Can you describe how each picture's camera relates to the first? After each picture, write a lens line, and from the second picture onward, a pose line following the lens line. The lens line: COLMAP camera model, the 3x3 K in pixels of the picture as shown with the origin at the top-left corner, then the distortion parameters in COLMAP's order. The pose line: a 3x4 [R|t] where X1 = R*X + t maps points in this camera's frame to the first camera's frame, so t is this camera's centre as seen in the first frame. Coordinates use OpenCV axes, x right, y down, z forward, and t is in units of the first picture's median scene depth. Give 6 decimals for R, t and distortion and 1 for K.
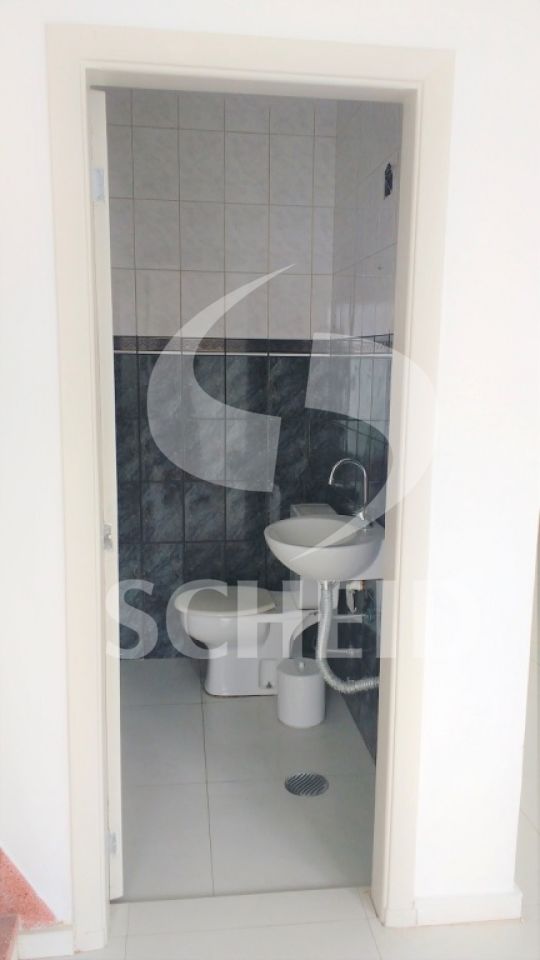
lens RADIAL K [[766.3, 0, 269.8], [0, 766.3, 482.1], [0, 0, 1]] dist [-0.002939, -0.008239]
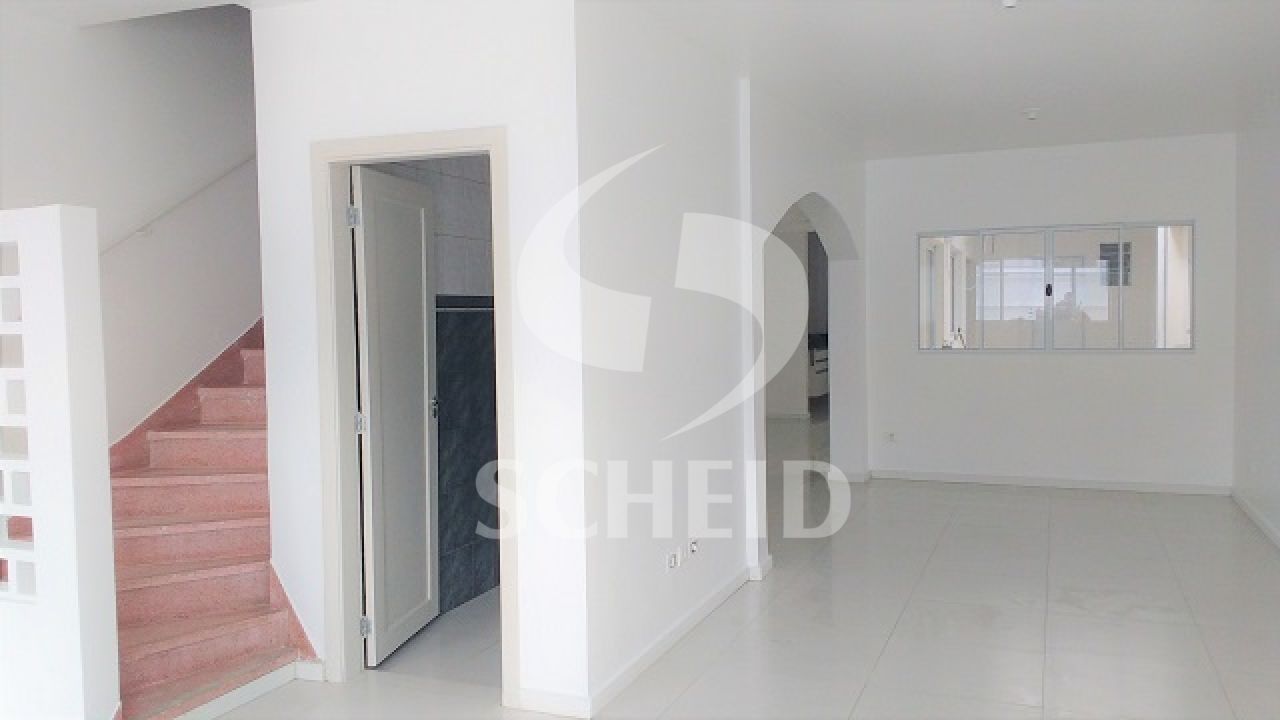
lens RADIAL K [[1021.8, 0, 640.8], [0, 1021.8, 358.8], [0, 0, 1]] dist [-0.002939, -0.008239]
pose [[0.879997, -0.006321, -0.474936, 1.351912], [-0.056023, 0.991551, -0.117000, 0.160800], [0.471663, 0.129567, 0.872208, -0.642762]]
